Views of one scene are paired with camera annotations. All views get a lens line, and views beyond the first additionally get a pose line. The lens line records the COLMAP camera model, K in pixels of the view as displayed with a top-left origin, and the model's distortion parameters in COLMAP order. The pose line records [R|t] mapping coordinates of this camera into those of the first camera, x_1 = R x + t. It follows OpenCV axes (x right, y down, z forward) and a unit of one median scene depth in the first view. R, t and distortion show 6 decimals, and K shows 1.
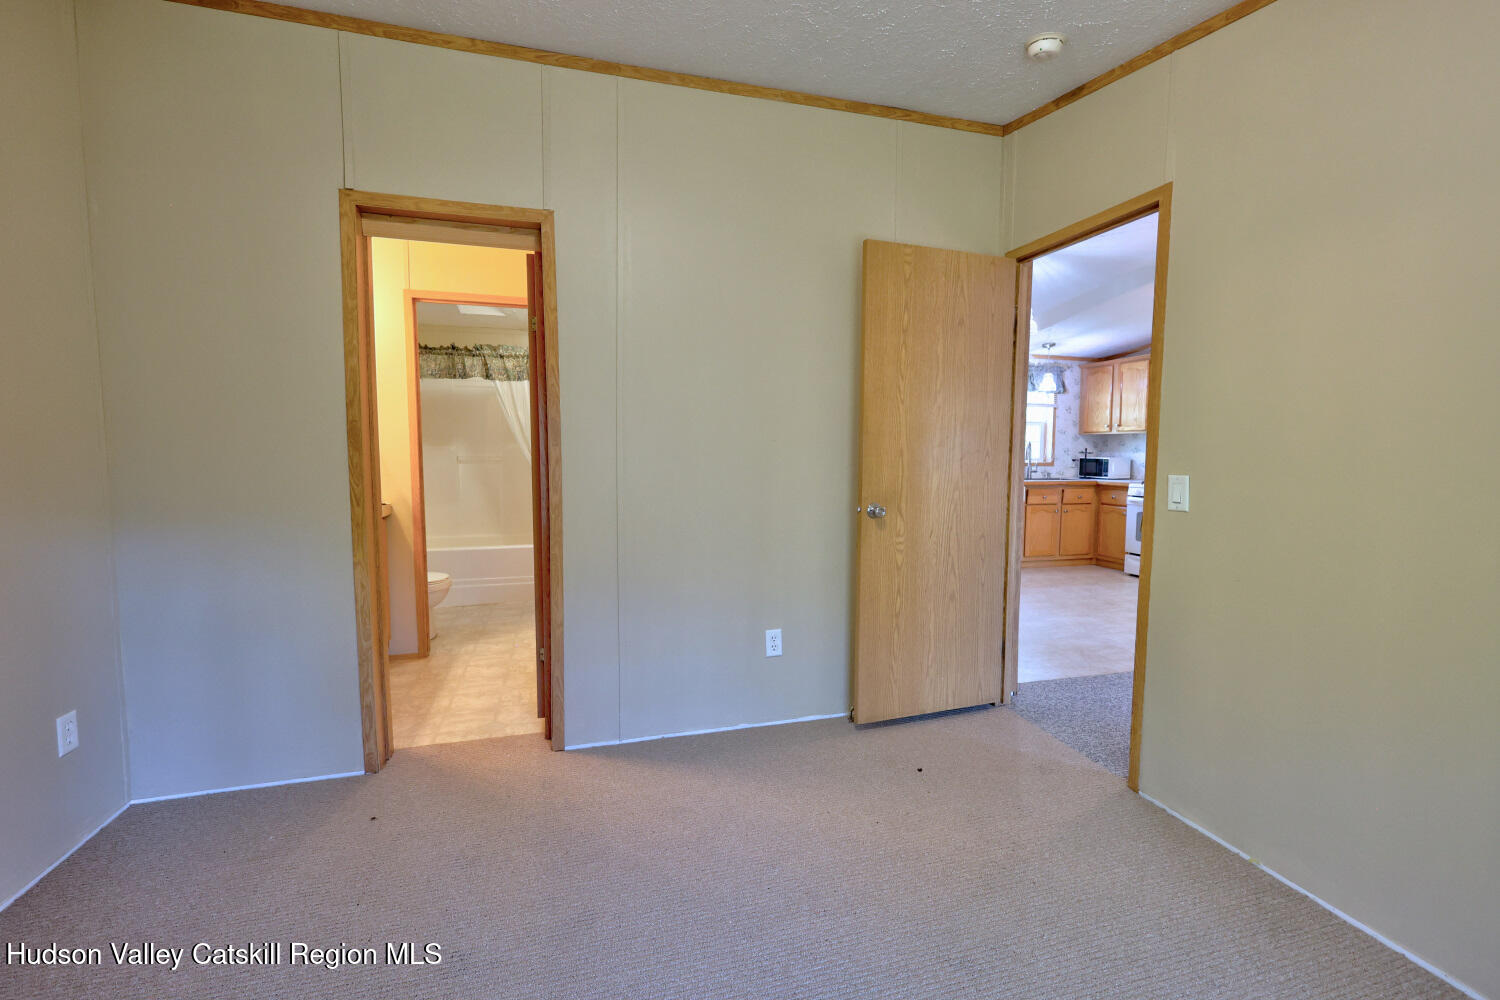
lens RADIAL K [[650.4, 0, 751.8], [0, 650.4, 495.7], [0, 0, 1]] dist [0.003366, 0.000029]
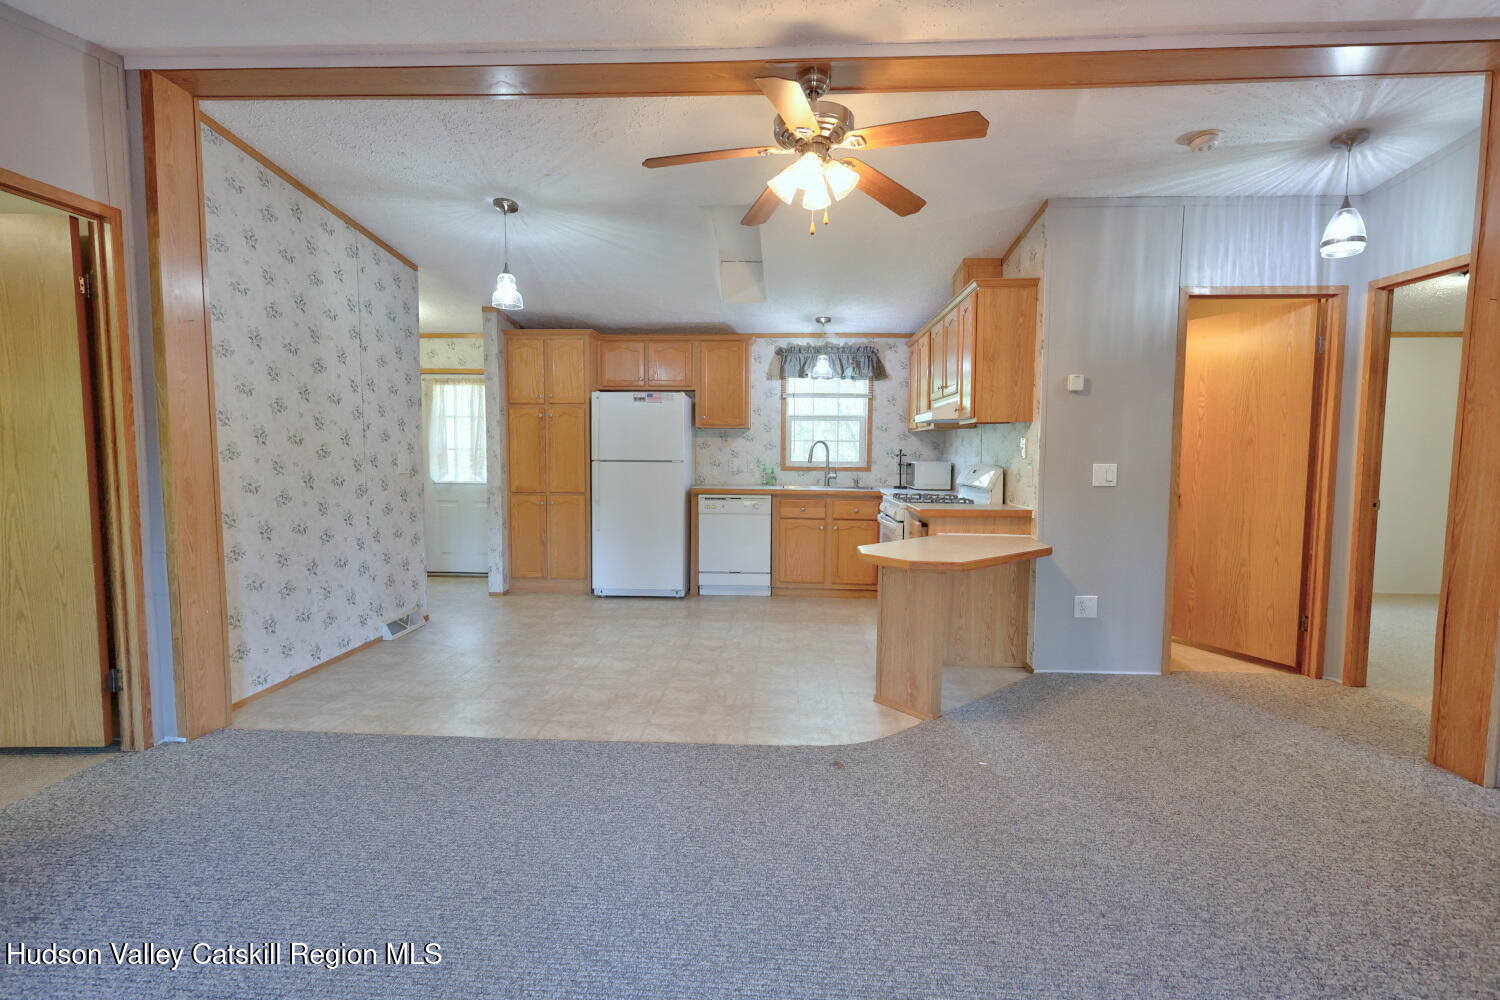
lens RADIAL K [[650.4, 0, 753.4], [0, 650.4, 500.4], [0, 0, 1]] dist [0.003366, 0.000029]
pose [[0.944891, 0.030522, -0.325960, 0.613542], [-0.029073, 0.999534, 0.009318, -0.013776], [0.326093, 0.000672, 0.945338, 0.204971]]
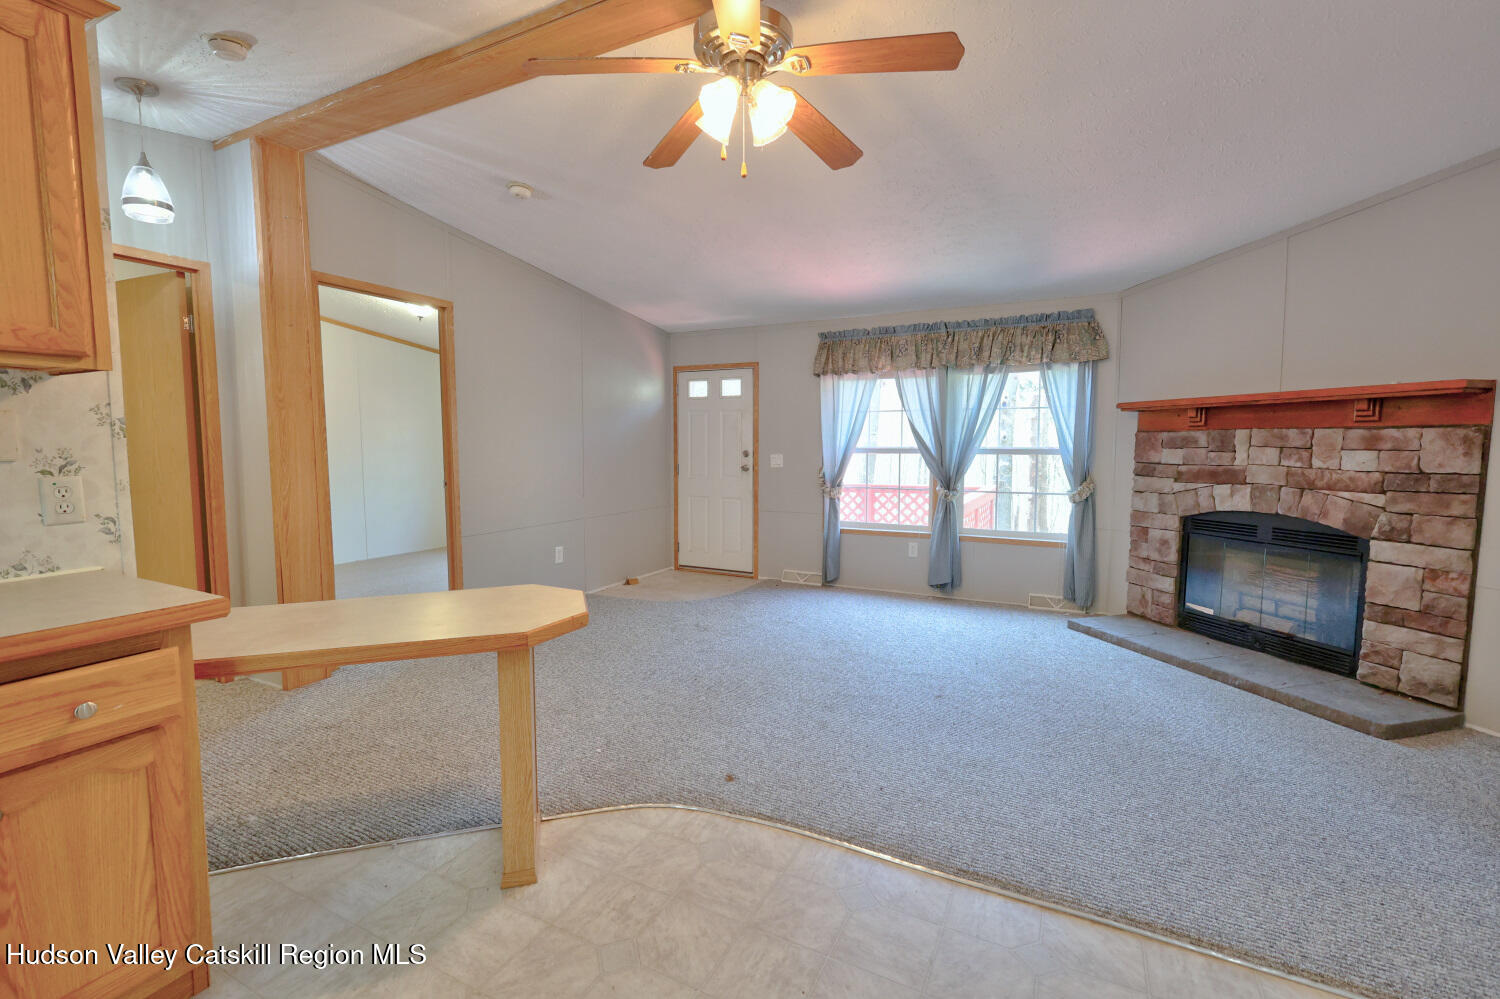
lens RADIAL K [[650.4, 0, 754.7], [0, 650.4, 496.3], [0, 0, 1]] dist [0.003366, 0.000029]
pose [[-0.730865, -0.058250, 0.680032, 0.318925], [0.050486, 0.989008, 0.138976, -0.055462], [-0.680653, 0.135905, -0.719890, 0.767524]]
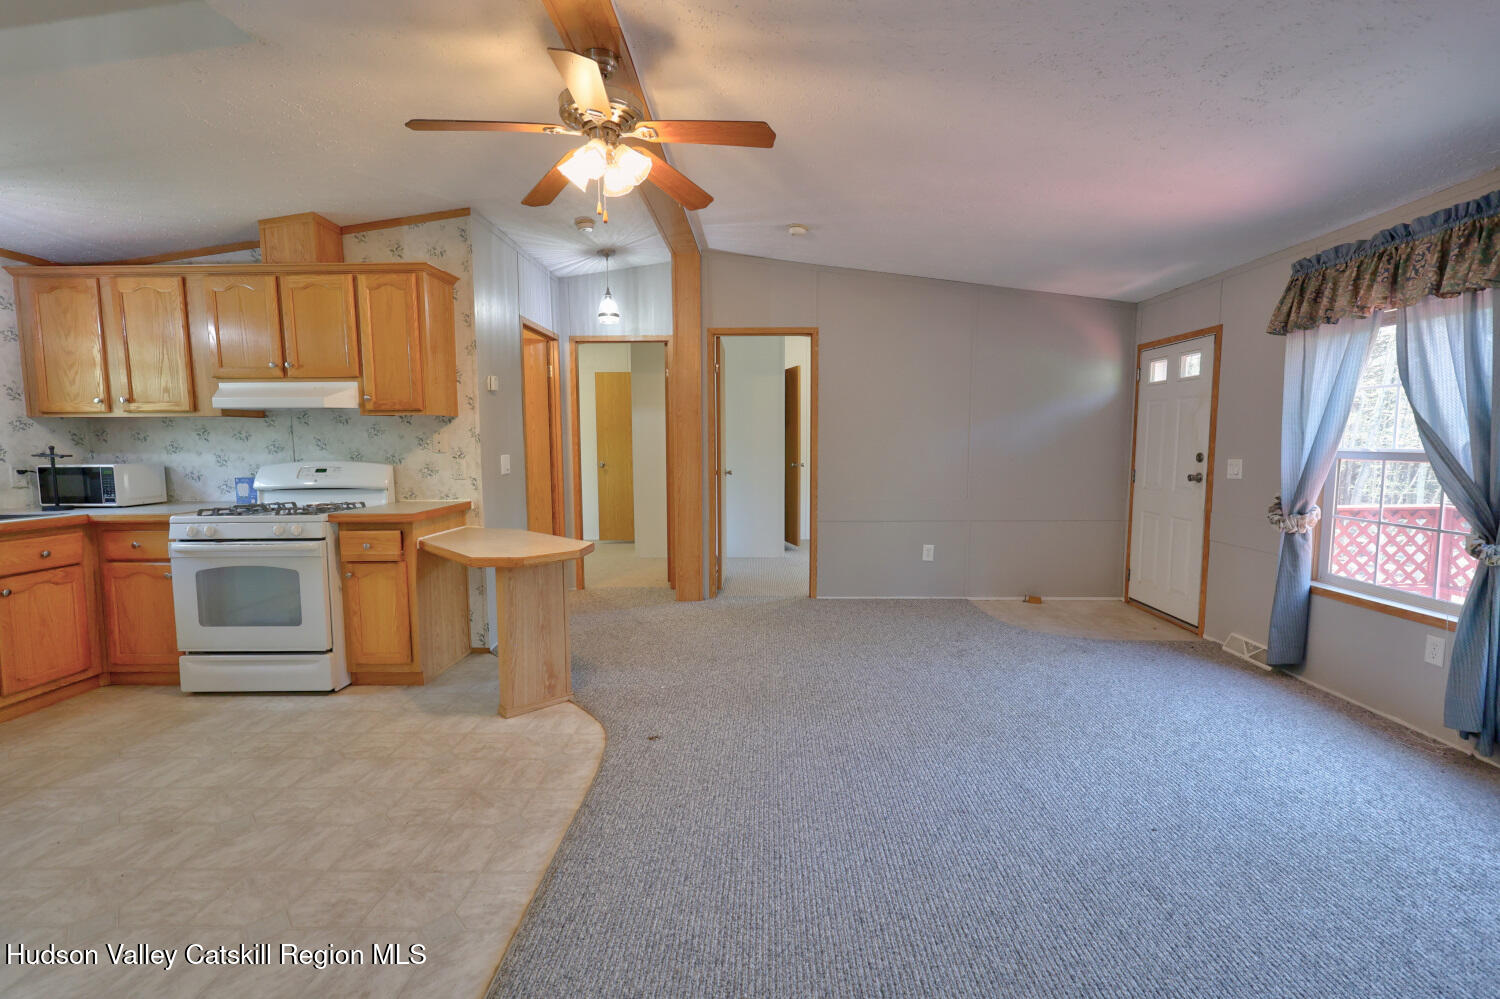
lens RADIAL K [[650.4, 0, 751.9], [0, 650.4, 496.1], [0, 0, 1]] dist [0.003366, 0.000029]
pose [[0.296014, -0.082333, 0.951629, 0.212425], [0.076934, 0.995096, 0.062163, -0.027316], [-0.952080, 0.054811, 0.300897, 0.379310]]
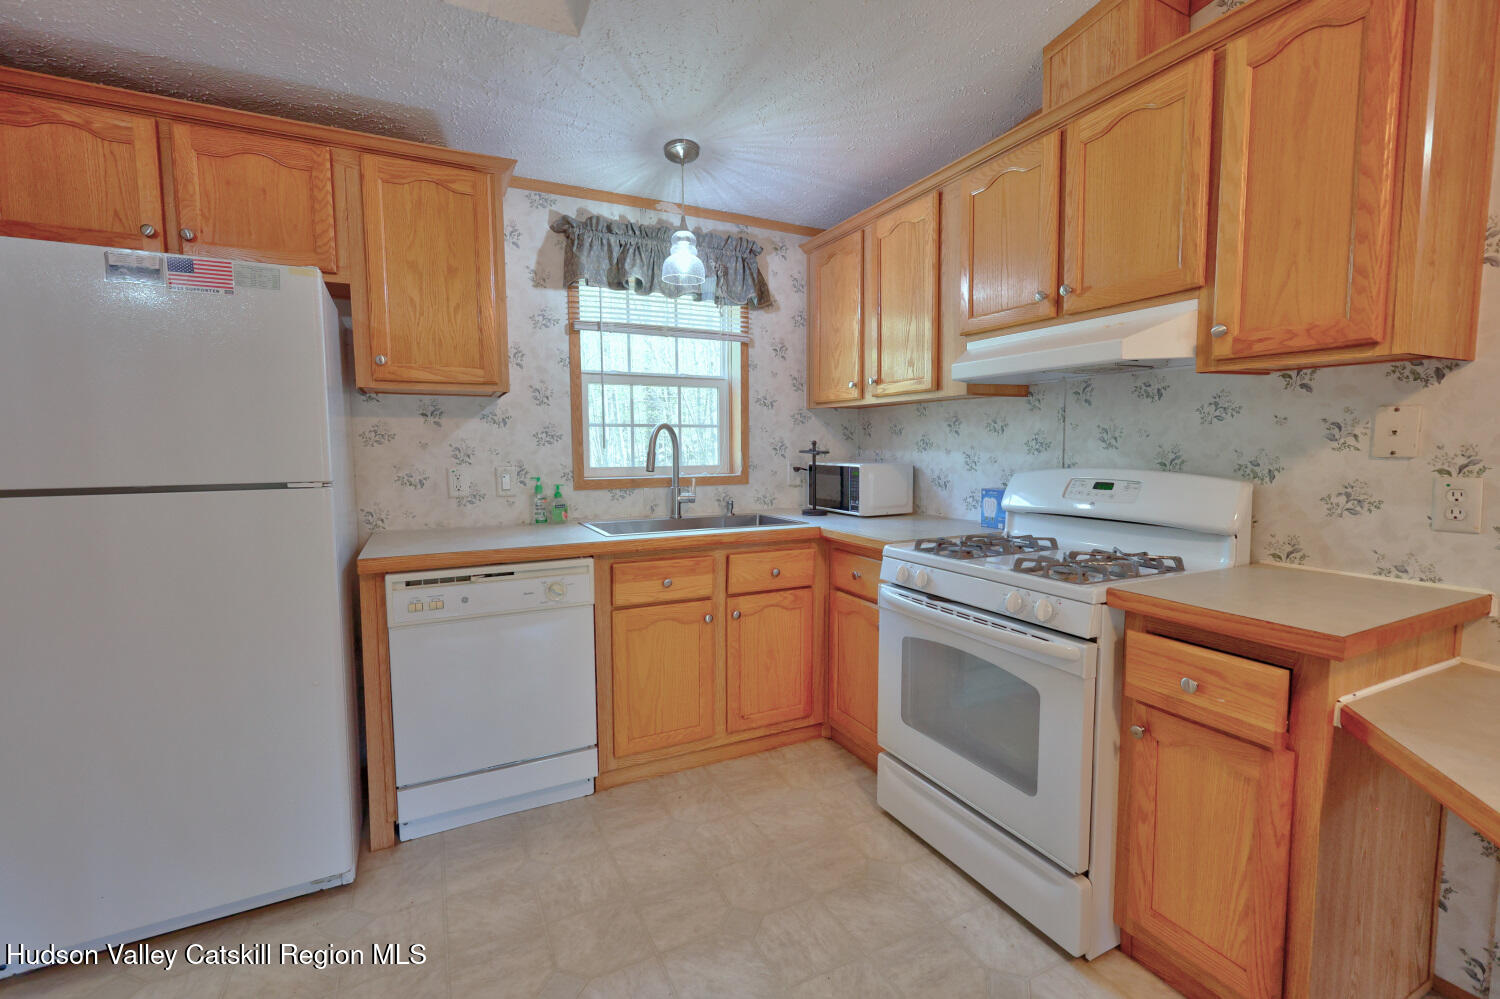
lens RADIAL K [[650.4, 0, 751.0], [0, 650.4, 496.5], [0, 0, 1]] dist [0.003366, 0.000029]
pose [[0.983044, -0.021884, 0.182061, 0.405045], [0.020353, 0.999740, 0.010270, -0.043387], [-0.182238, -0.006391, 0.983234, 0.611904]]
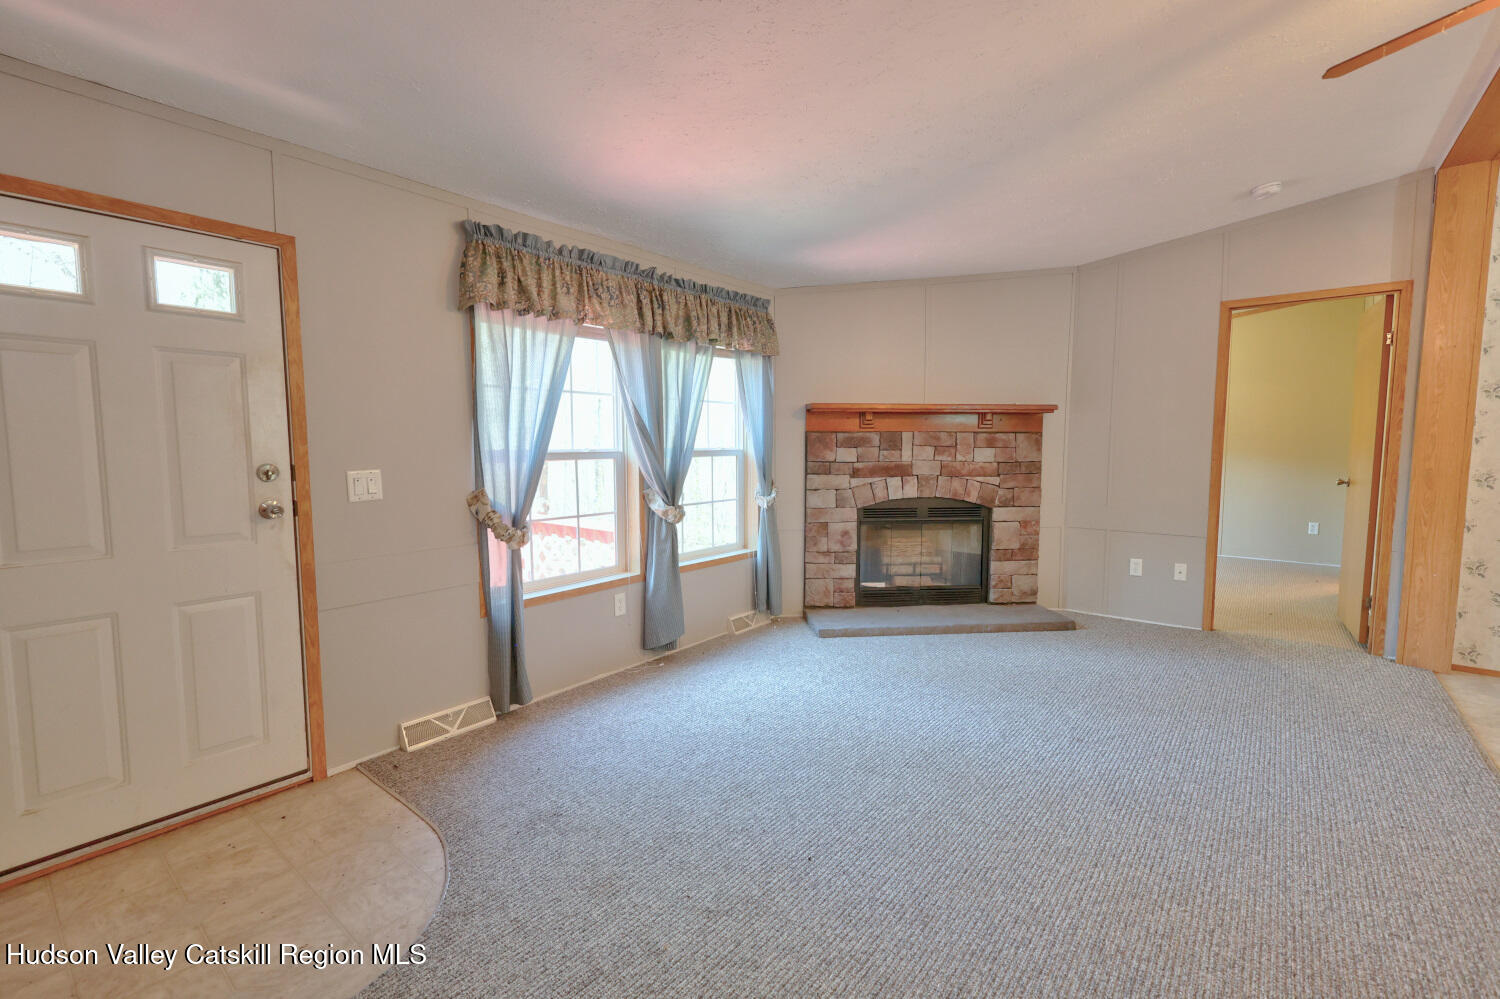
lens RADIAL K [[650.4, 0, 752.6], [0, 650.4, 496.8], [0, 0, 1]] dist [0.003366, 0.000029]
pose [[-0.819353, 0.046264, -0.571420, 0.883754], [-0.046386, 0.988120, 0.146515, -0.039914], [0.571410, 0.146554, -0.807473, 0.561035]]
